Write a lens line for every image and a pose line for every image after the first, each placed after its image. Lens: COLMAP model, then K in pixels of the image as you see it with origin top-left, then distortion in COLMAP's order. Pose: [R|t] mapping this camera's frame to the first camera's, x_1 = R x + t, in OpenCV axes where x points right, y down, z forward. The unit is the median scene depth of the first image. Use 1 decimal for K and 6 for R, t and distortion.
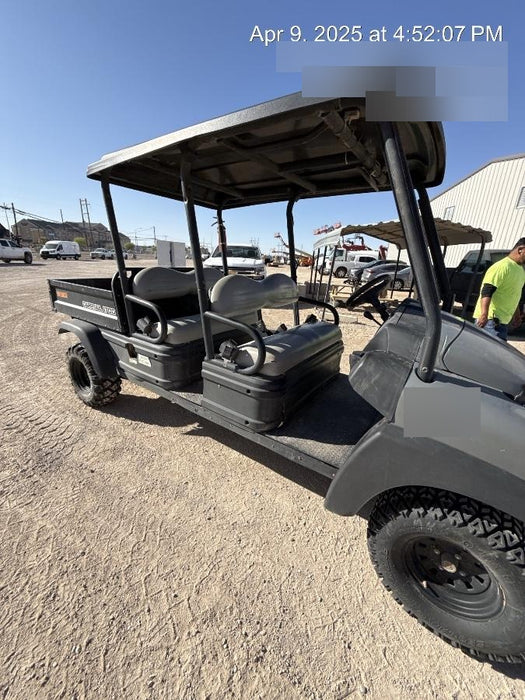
lens RADIAL K [[282.9, 0, 261.1], [0, 282.9, 350.9], [0, 0, 1]] dist [0.002631, 0.000980]
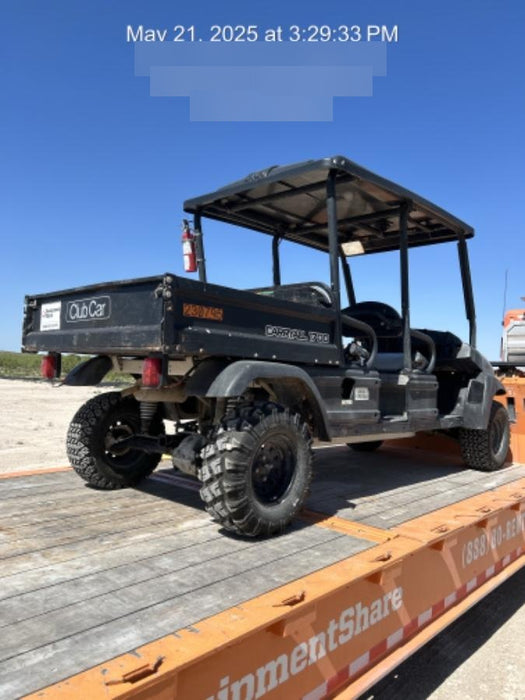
lens RADIAL K [[516.1, 0, 264.8], [0, 516.1, 349.2], [0, 0, 1]] dist [0.063850, 0.001366]
pose [[0.127129, 0.011172, 0.991823, -1.848298], [0.272127, 0.961175, -0.045707, -0.095364], [-0.953827, 0.275712, 0.119153, 1.017663]]
